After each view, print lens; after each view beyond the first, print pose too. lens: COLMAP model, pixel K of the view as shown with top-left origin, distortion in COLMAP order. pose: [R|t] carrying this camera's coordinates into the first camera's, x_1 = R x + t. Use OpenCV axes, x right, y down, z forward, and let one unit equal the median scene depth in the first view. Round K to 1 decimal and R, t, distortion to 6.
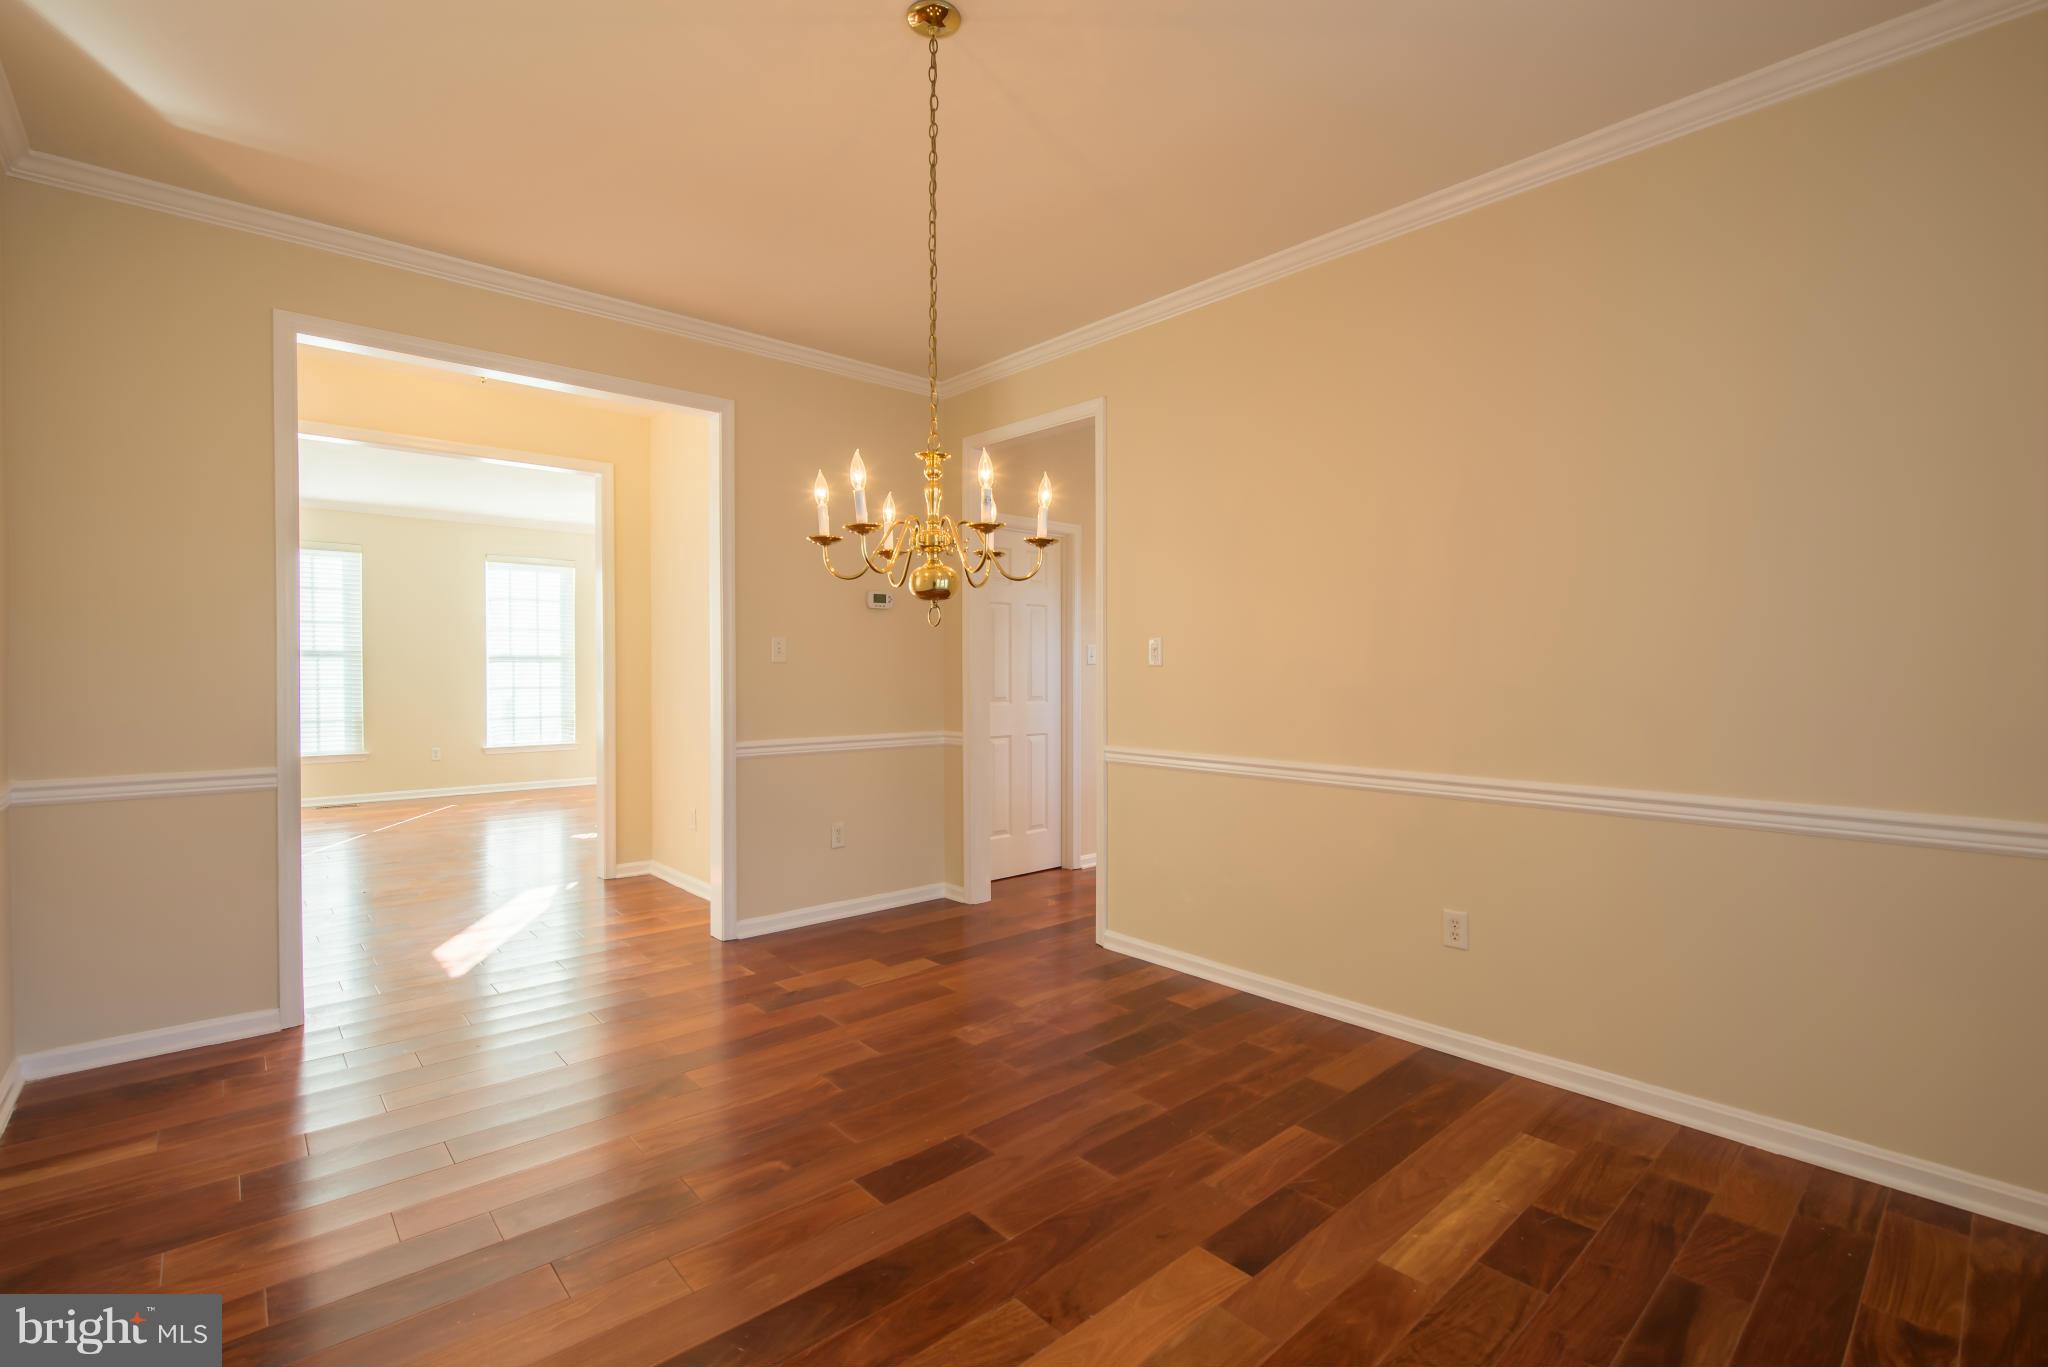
lens RADIAL K [[928.5, 0, 1024.0], [0, 928.5, 683.5], [0, 0, 1]] dist [-0.011904, -0.000461]
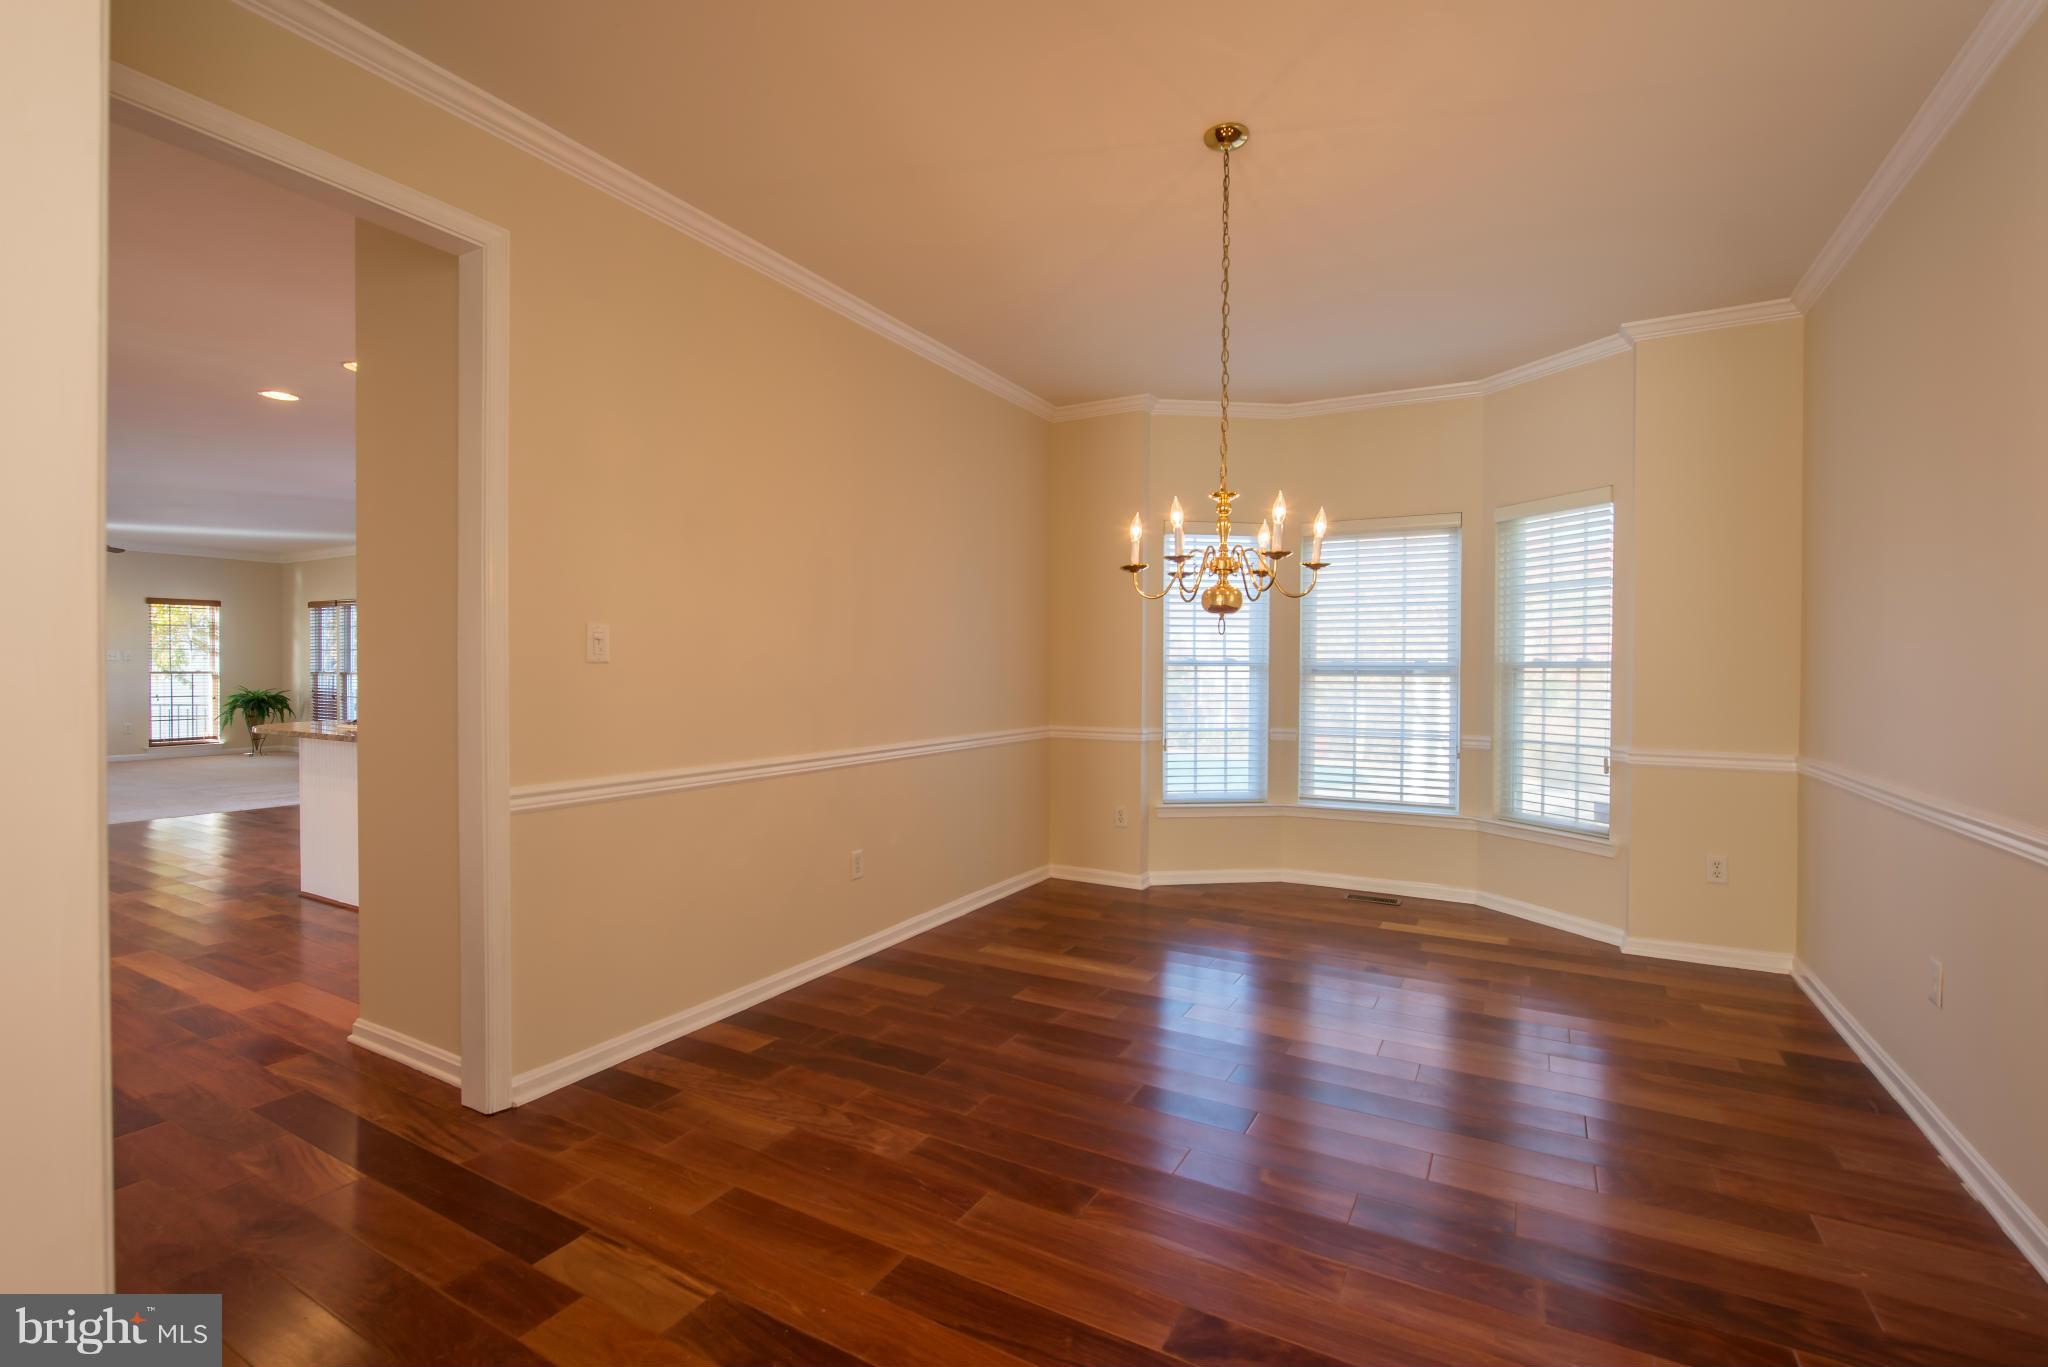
lens RADIAL K [[928.5, 0, 1024.0], [0, 928.5, 683.5], [0, 0, 1]] dist [-0.011904, -0.000461]
pose [[-0.330199, -0.029564, 0.943448, -0.847239], [0.006761, 0.999410, 0.033684, -0.033751], [-0.943887, 0.017501, -0.329804, 1.200604]]
